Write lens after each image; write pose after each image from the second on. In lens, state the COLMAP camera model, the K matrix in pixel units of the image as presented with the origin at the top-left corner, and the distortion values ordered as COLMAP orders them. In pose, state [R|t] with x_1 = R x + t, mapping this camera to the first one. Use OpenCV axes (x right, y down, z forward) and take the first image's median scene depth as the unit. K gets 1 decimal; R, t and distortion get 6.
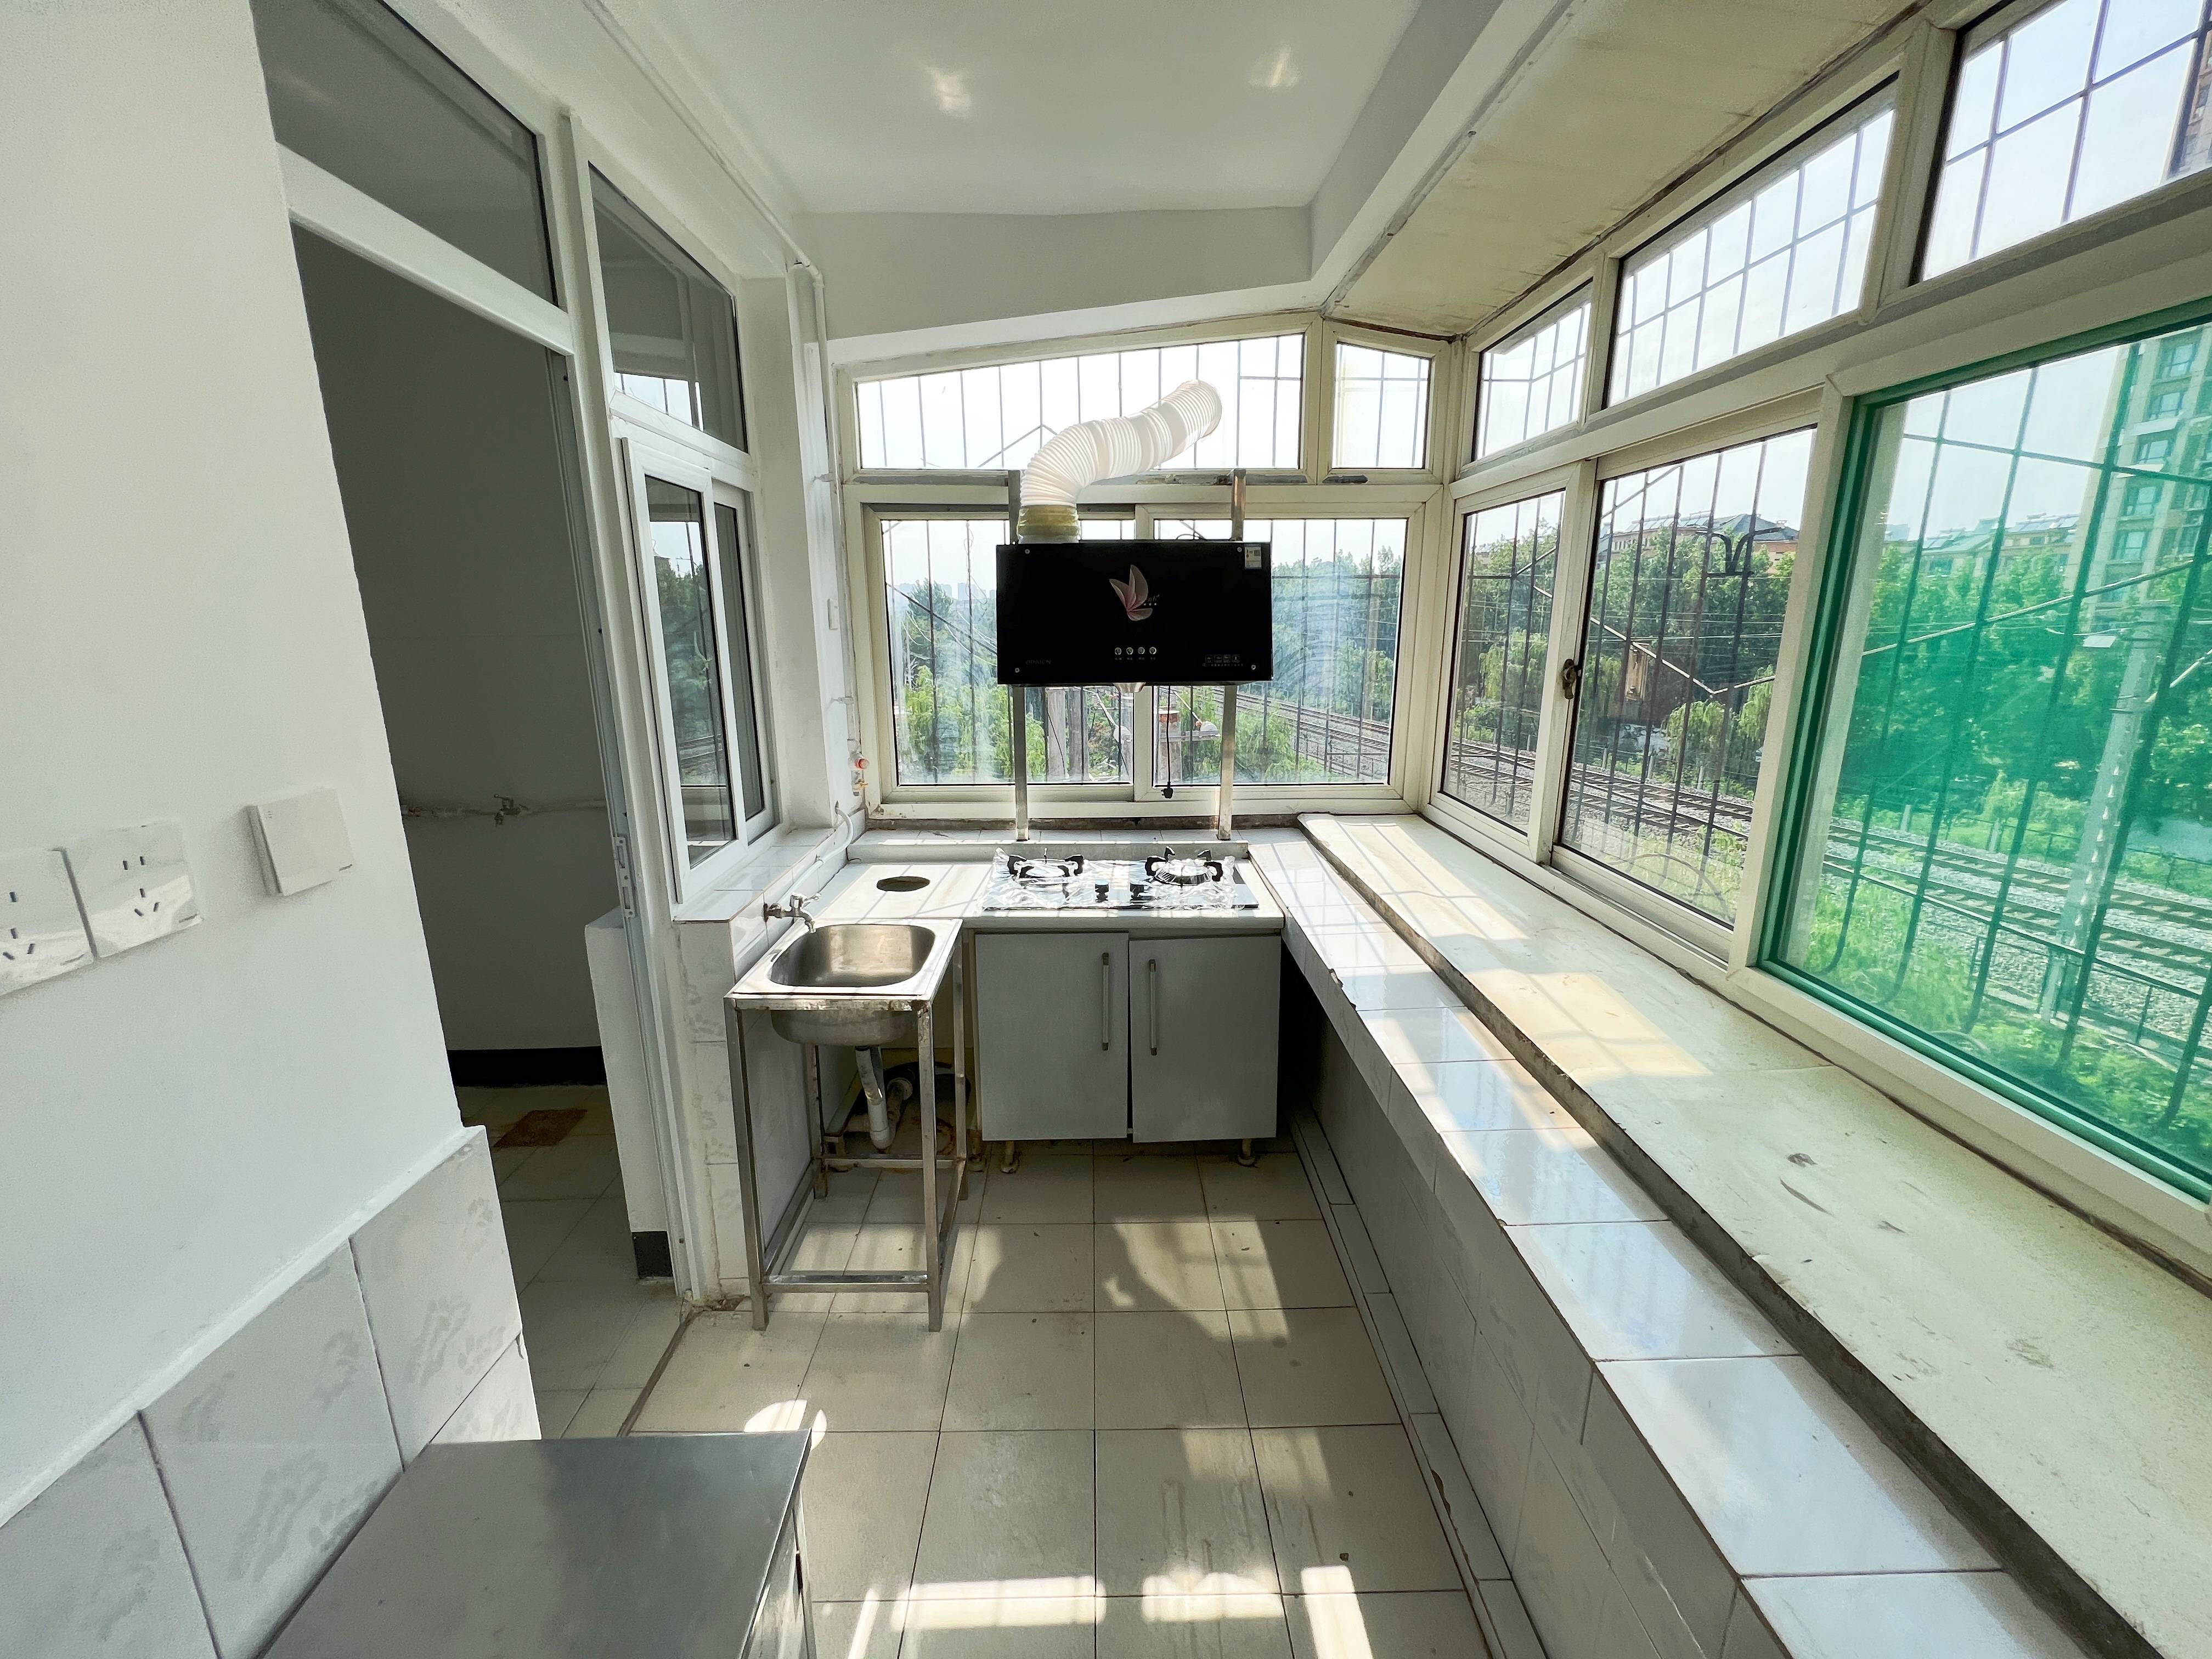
lens RADIAL K [[889.8, 0, 1106.1], [0, 889.8, 827.5], [0, 0, 1]] dist [-0.000725, -0.000005]
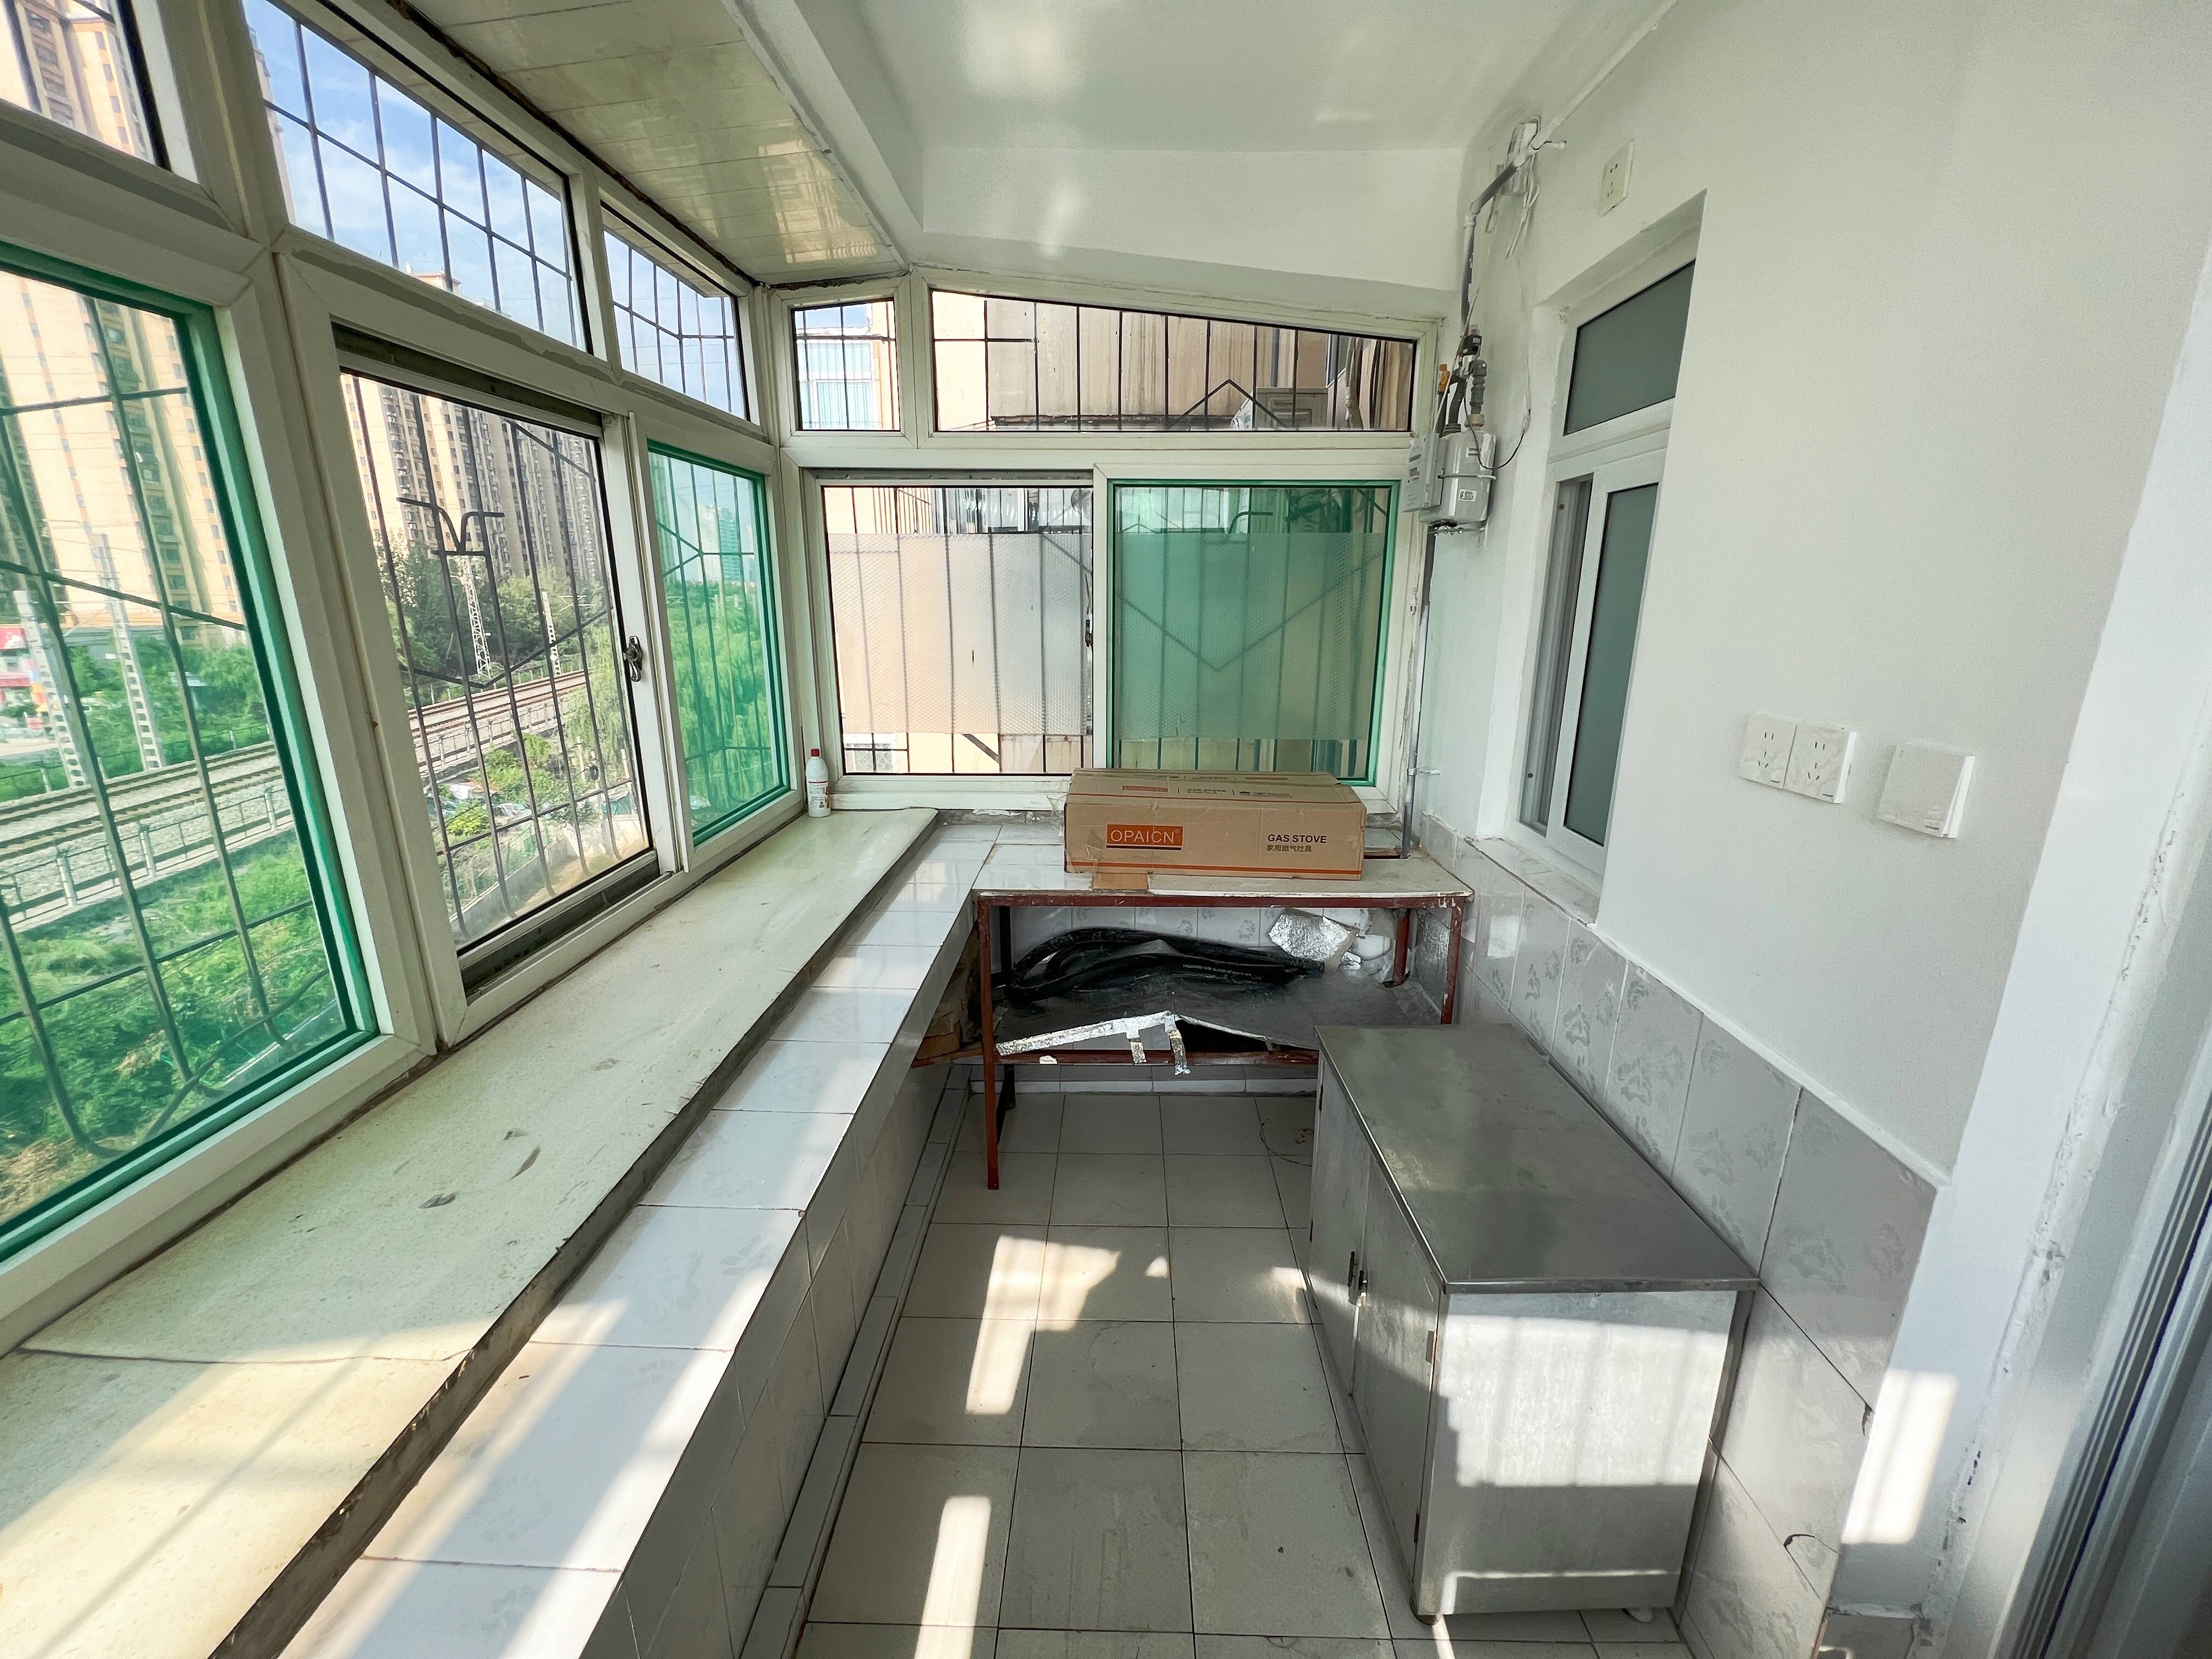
lens RADIAL K [[889.8, 0, 1104.6], [0, 889.8, 824.1], [0, 0, 1]] dist [-0.000725, -0.000005]
pose [[-0.999520, -0.001471, 0.030935, 0.094188], [0.013259, 0.882372, 0.470366, -0.469534], [-0.027988, 0.470550, -0.881929, 1.967114]]
